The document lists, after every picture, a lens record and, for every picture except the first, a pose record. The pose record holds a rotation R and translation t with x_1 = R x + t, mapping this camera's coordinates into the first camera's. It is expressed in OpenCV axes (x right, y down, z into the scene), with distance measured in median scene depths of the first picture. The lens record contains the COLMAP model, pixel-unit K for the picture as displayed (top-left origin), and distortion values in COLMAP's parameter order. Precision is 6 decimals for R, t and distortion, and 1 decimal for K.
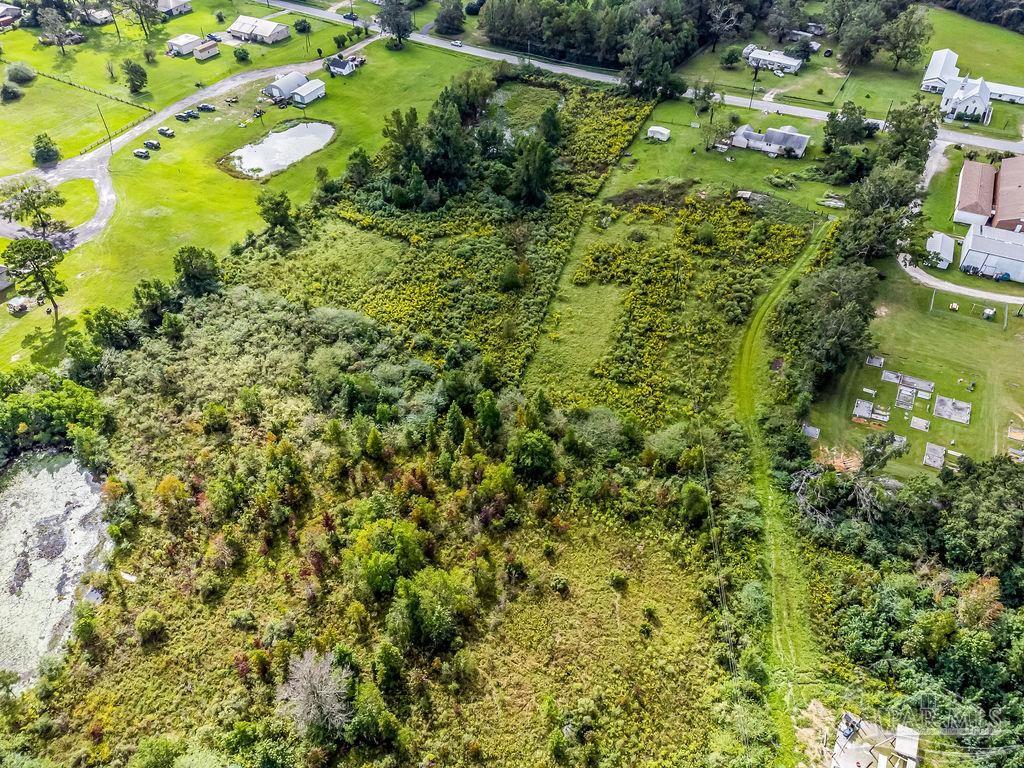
lens RADIAL K [[761.8, 0, 509.9], [0, 761.8, 383.2], [0, 0, 1]] dist [0.014798, 0.012051]
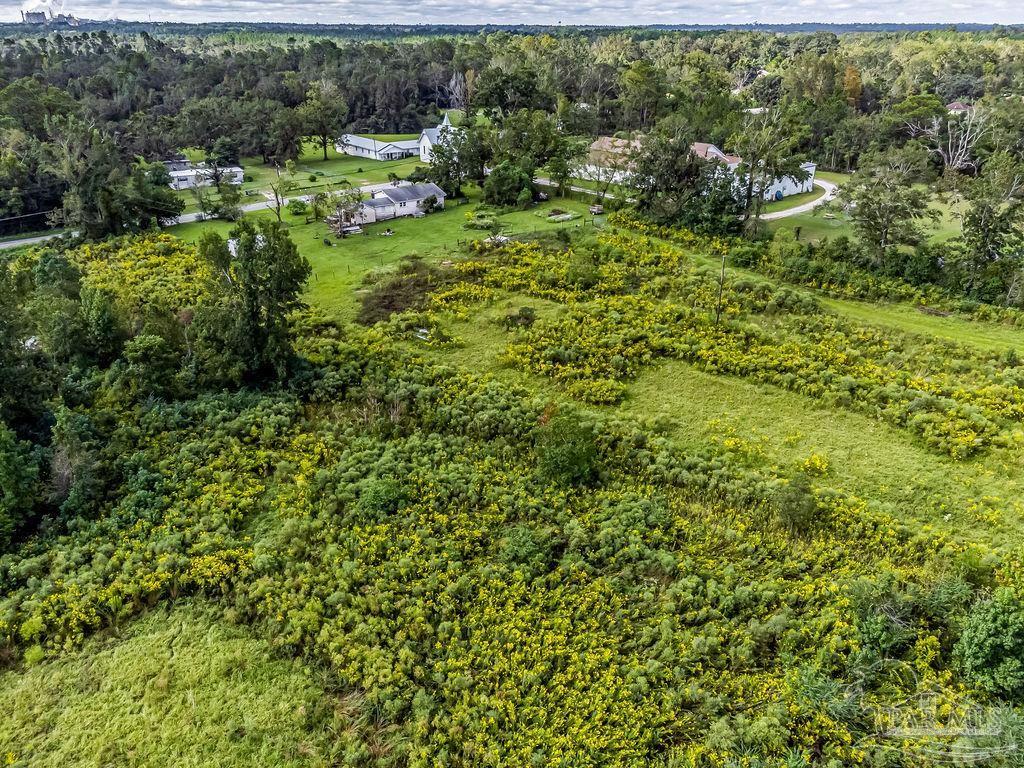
lens RADIAL K [[775.7, 0, 512.0], [0, 775.7, 384.0], [0, 0, 1]] dist [0.022608, 0.002947]
pose [[0.409813, -0.379725, 0.829374, -0.315271], [0.630071, 0.775311, 0.043639, -0.201532], [-0.659594, 0.504680, 0.556986, 0.805579]]
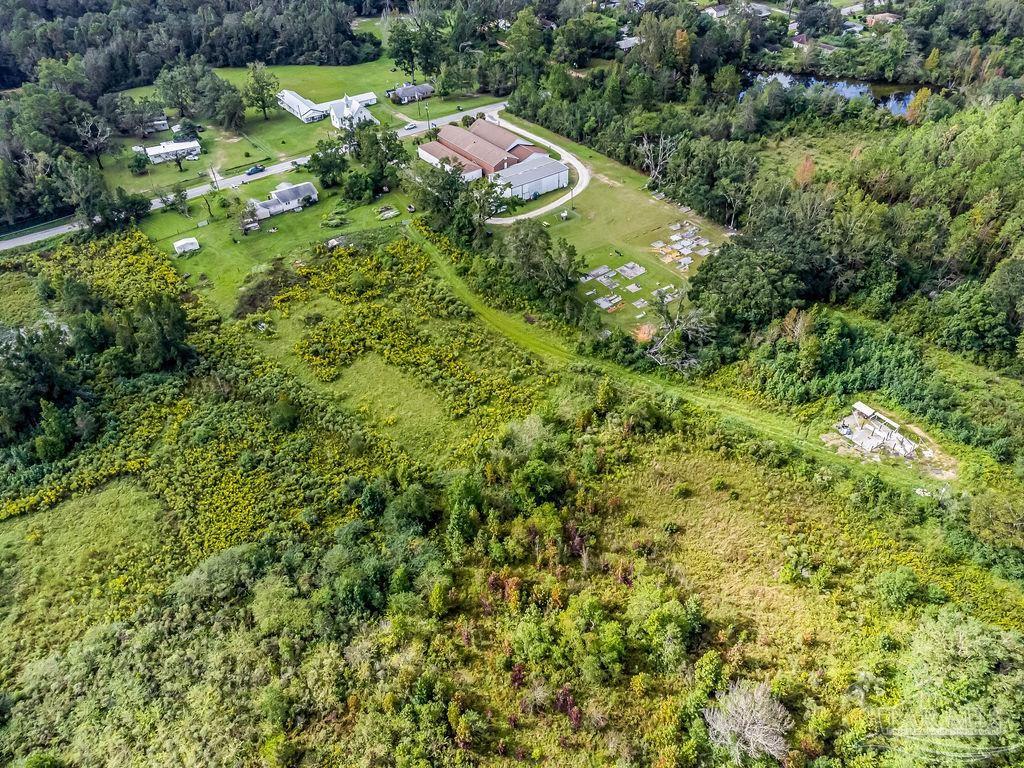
lens RADIAL K [[761.8, 0, 509.9], [0, 761.8, 383.2], [0, 0, 1]] dist [0.014798, 0.012051]
pose [[0.463135, -0.565189, 0.682692, -0.471954], [0.626876, 0.753416, 0.198471, -0.182358], [-0.626524, 0.336044, 0.703236, 0.200620]]
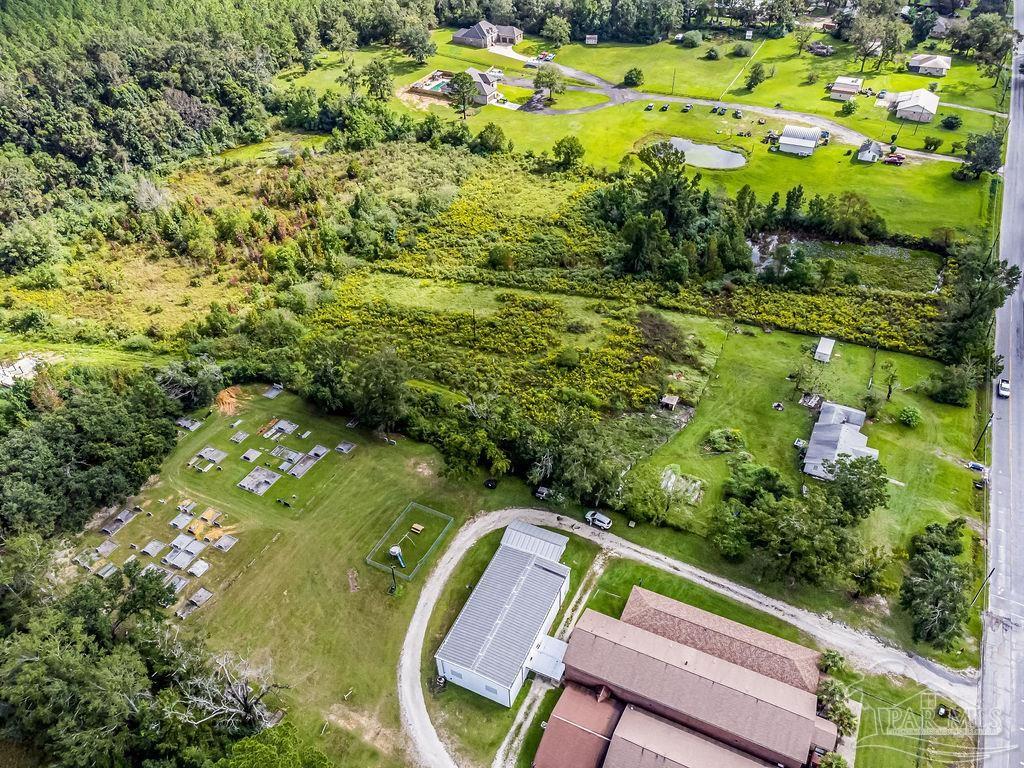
lens RADIAL K [[761.8, 0, 509.9], [0, 761.8, 383.2], [0, 0, 1]] dist [0.014798, 0.012051]
pose [[0.012910, 0.636660, -0.771037, 1.046315], [-0.673777, 0.575293, 0.463748, -0.592974], [0.738822, 0.513520, 0.436394, 0.613046]]
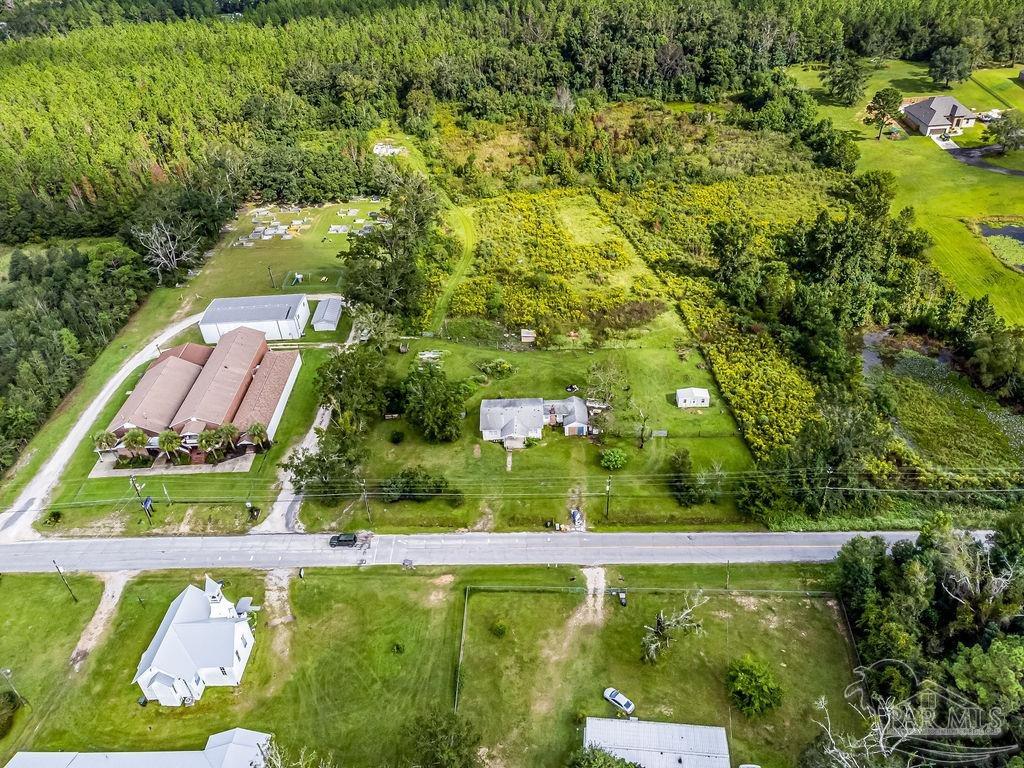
lens RADIAL K [[761.8, 0, 509.9], [0, 761.8, 383.2], [0, 0, 1]] dist [0.014798, 0.012051]
pose [[-0.892983, 0.301216, -0.334442, 0.730939], [-0.264449, 0.250148, 0.931393, -1.194771], [0.364210, 0.920160, -0.143721, 1.360635]]
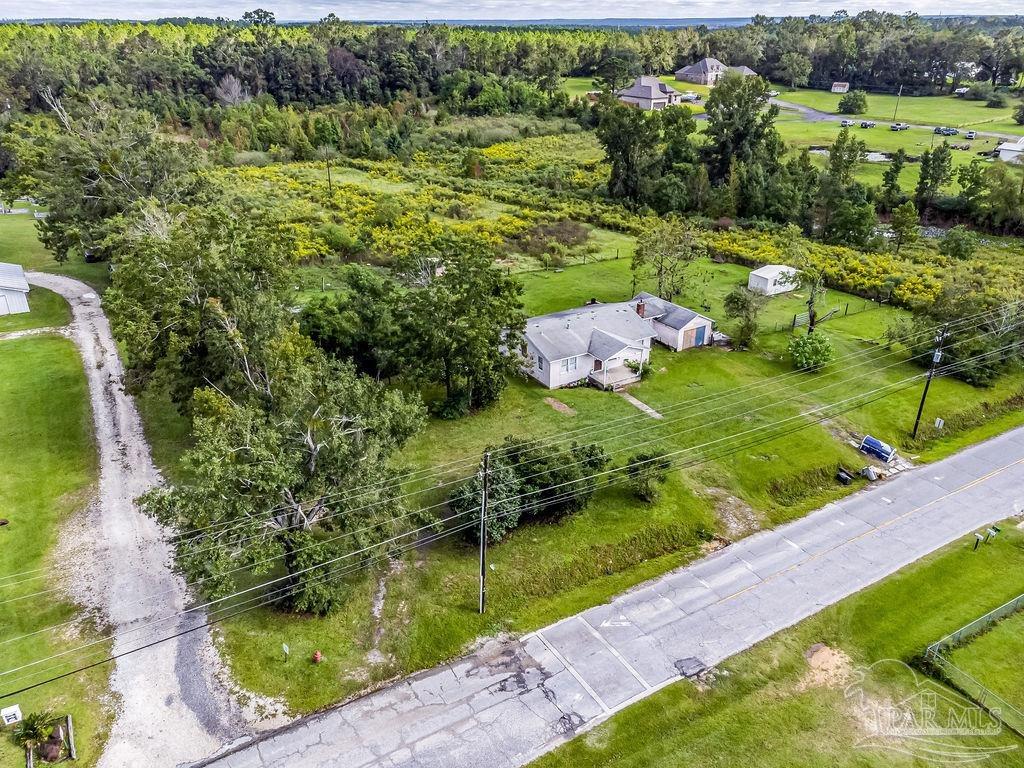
lens RADIAL K [[767.7, 0, 509.1], [0, 767.7, 384.4], [0, 0, 1]] dist [0.005638, 0.009612]
pose [[-0.512769, 0.369000, -0.775182, 0.800829], [-0.593724, 0.499781, 0.630643, -0.626697], [0.620129, 0.783618, -0.037188, 1.287887]]
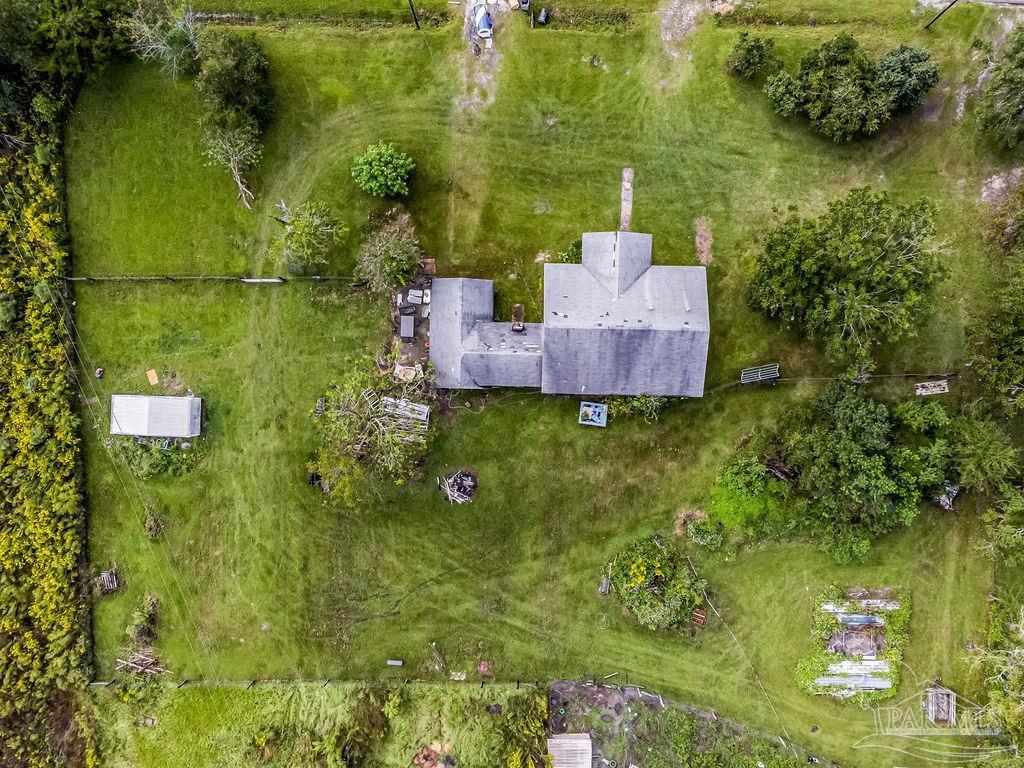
lens RADIAL K [[761.8, 0, 509.9], [0, 761.8, 383.2], [0, 0, 1]] dist [0.014798, 0.012051]
pose [[0.895485, -0.445050, 0.006133, 0.403263], [0.300185, 0.614060, 0.729944, -0.643818], [-0.328628, -0.651813, 0.683479, 1.050907]]
